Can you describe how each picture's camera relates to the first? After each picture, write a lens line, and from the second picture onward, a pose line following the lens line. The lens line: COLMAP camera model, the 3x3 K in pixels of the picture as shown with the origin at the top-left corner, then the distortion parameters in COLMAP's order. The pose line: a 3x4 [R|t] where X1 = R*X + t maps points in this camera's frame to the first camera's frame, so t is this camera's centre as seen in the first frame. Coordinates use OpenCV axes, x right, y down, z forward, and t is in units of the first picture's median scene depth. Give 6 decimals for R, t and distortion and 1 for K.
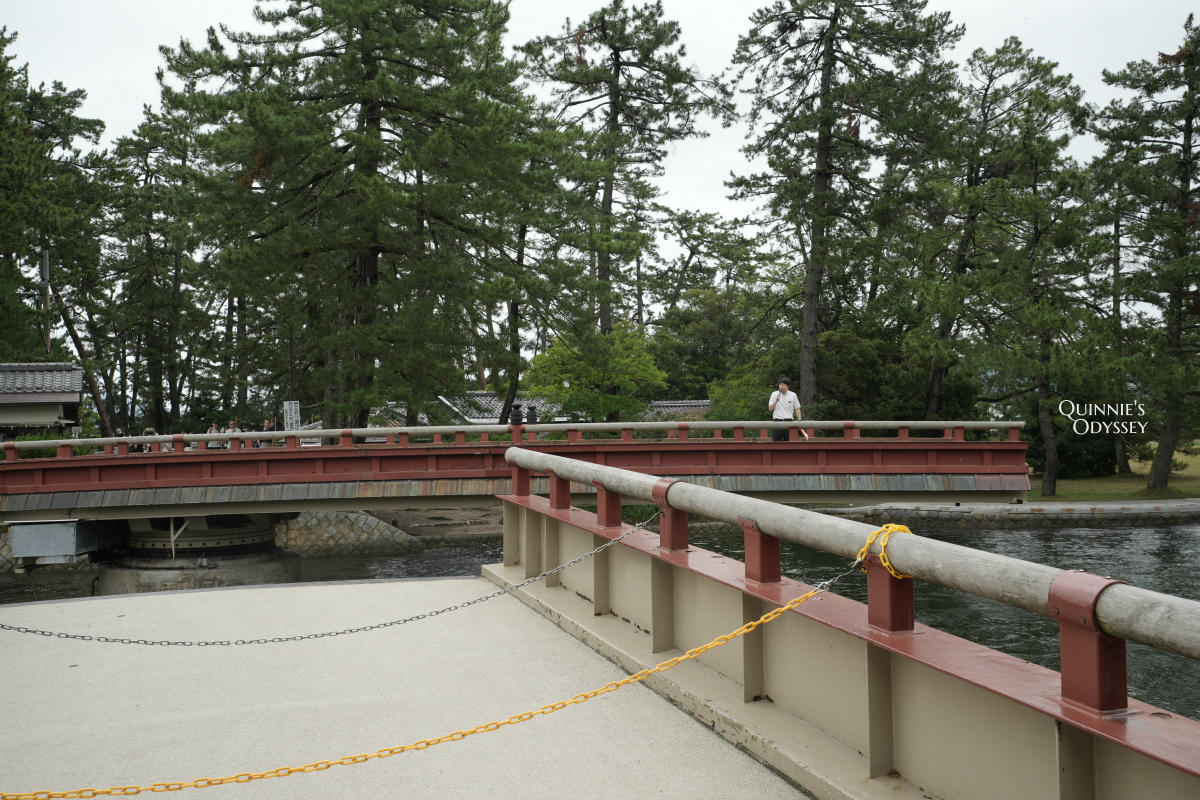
lens RADIAL K [[1086.8, 0, 600.4], [0, 1086.8, 378.7], [0, 0, 1]] dist [-0.011327, -0.011218]
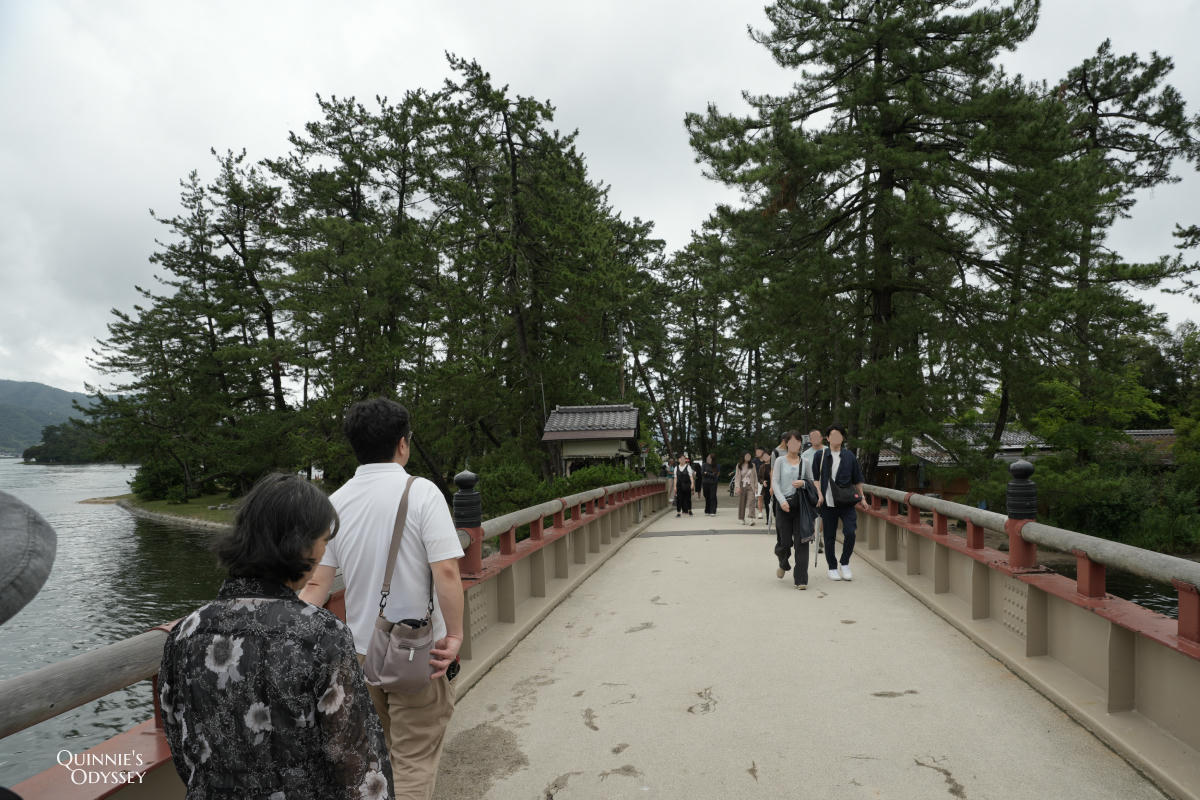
lens RADIAL K [[1576.9, 0, 600.0], [0, 1576.9, 400.0], [0, 0, 1]] dist [0.002285, -0.015980]
pose [[0.906784, -0.016748, -0.421263, 0.352924], [0.012557, 0.999840, -0.012721, 0.003310], [0.421409, 0.006246, 0.906849, -0.961710]]
